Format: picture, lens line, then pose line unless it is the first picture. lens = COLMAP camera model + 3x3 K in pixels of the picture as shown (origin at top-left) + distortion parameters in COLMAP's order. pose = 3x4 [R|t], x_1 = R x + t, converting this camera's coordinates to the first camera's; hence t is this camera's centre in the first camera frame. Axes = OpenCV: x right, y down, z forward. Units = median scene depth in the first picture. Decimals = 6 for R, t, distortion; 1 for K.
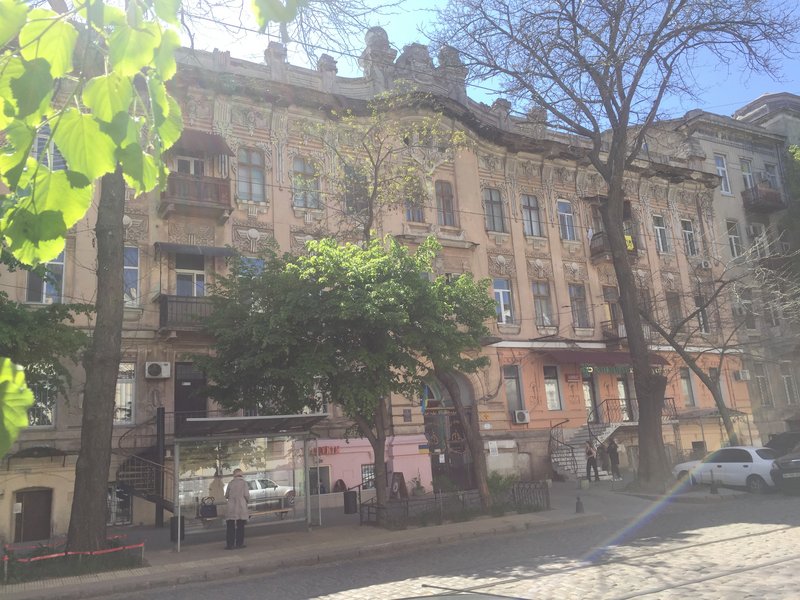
lens RADIAL K [[685.0, 0, 400.0], [0, 685.0, 300.0], [0, 0, 1]] dist [0.031957, -0.001919]
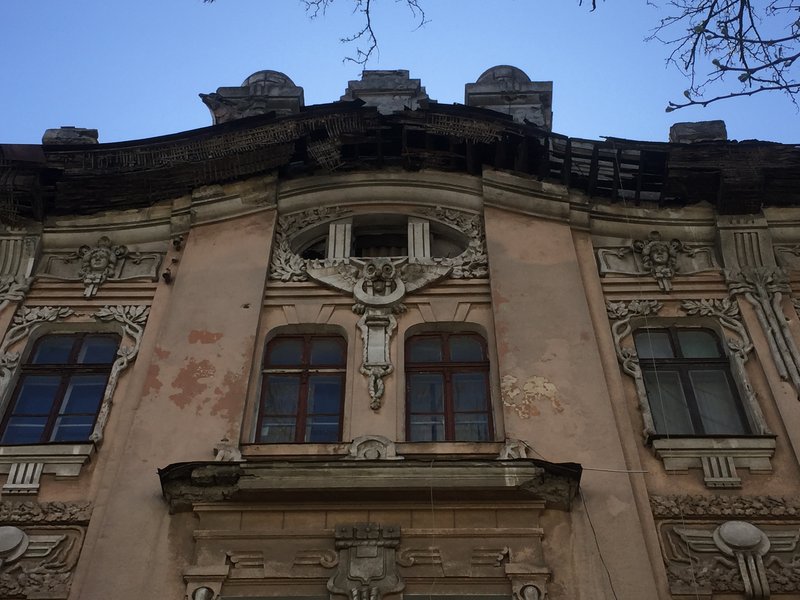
lens RADIAL K [[1218.8, 0, 400.0], [0, 1218.8, 300.0], [0, 0, 1]] dist [0.011668, 0.074687]
pose [[0.862032, -0.363227, -0.353507, 0.211786], [0.055426, 0.760824, -0.646587, 0.121081], [0.503815, 0.537785, 0.675987, 0.637988]]
